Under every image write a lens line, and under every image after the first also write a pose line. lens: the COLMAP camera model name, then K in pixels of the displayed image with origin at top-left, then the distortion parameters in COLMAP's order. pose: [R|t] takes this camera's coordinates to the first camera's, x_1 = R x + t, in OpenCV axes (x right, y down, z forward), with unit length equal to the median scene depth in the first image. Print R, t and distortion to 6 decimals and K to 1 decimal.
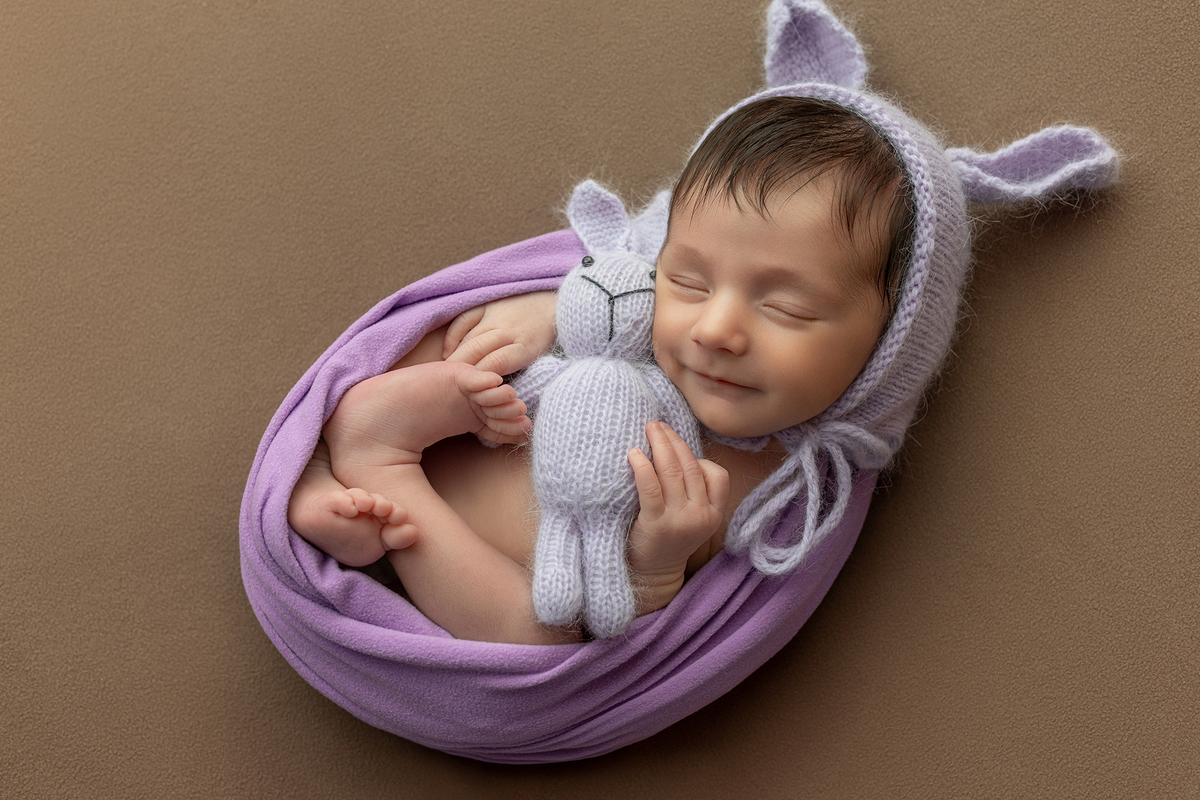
lens RADIAL K [[1186.2, 0, 599.5], [0, 1186.2, 396.6], [0, 0, 1]] dist [0.025893, 0.000000]
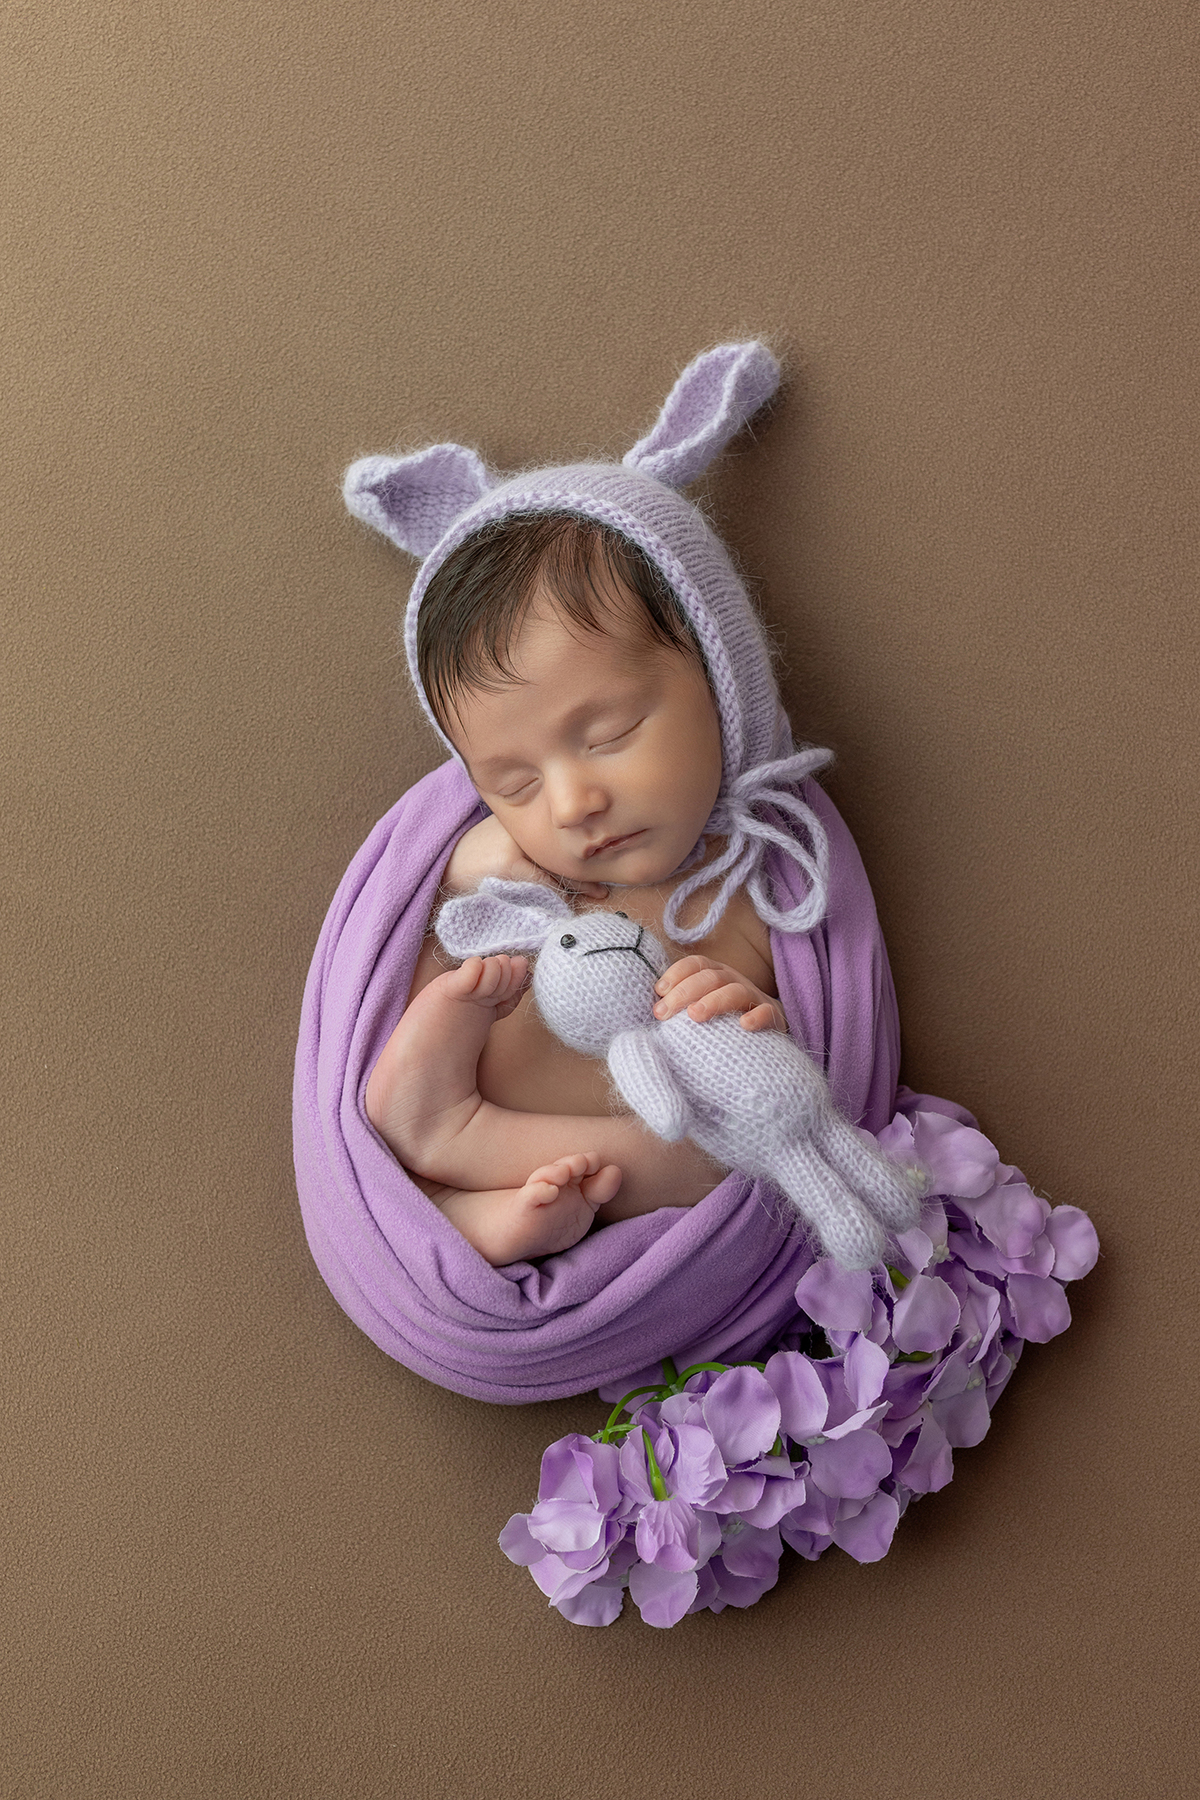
lens RADIAL K [[1779.3, 0, 601.4], [0, 1779.3, 901.1], [0, 0, 1]] dist [0.025893, 0.000000]
pose [[0.731241, -0.679935, 0.054537, -0.007941], [0.679149, 0.733180, 0.034712, -0.028079], [-0.063587, 0.011656, 0.997908, -0.324776]]
